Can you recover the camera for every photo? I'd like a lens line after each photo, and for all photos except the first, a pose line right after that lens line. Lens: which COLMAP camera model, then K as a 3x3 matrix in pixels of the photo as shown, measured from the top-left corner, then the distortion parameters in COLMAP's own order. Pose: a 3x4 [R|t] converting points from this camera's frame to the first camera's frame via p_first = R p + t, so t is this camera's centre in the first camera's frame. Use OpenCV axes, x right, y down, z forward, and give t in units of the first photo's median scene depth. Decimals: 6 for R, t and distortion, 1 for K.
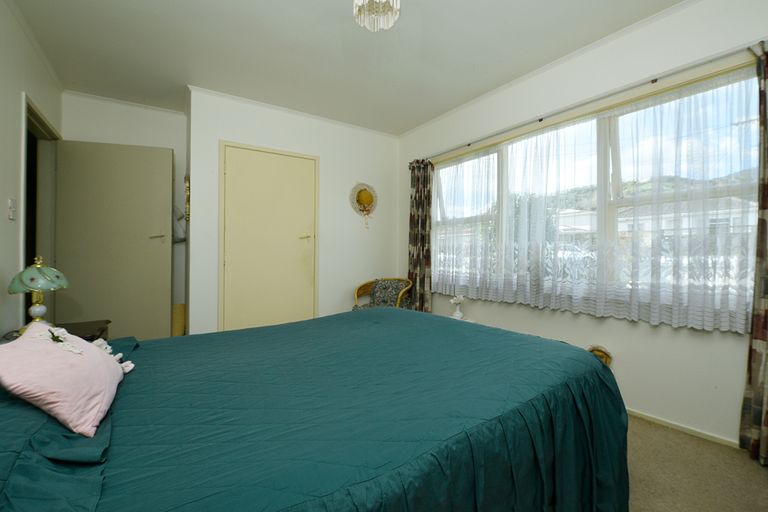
lens RADIAL K [[332.1, 0, 383.7], [0, 332.1, 259.5], [0, 0, 1]] dist [-0.022055, -0.000442]
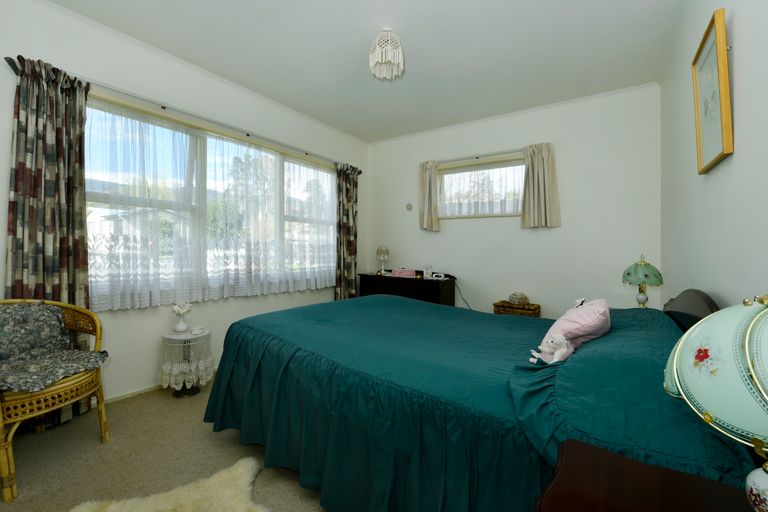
lens RADIAL K [[332.1, 0, 384.0], [0, 332.1, 251.8], [0, 0, 1]] dist [-0.022055, -0.000442]
pose [[-0.361779, -0.009508, 0.932216, -0.621916], [-0.004981, 0.999953, 0.008265, -0.017502], [-0.932251, -0.001653, -0.361809, 0.770944]]
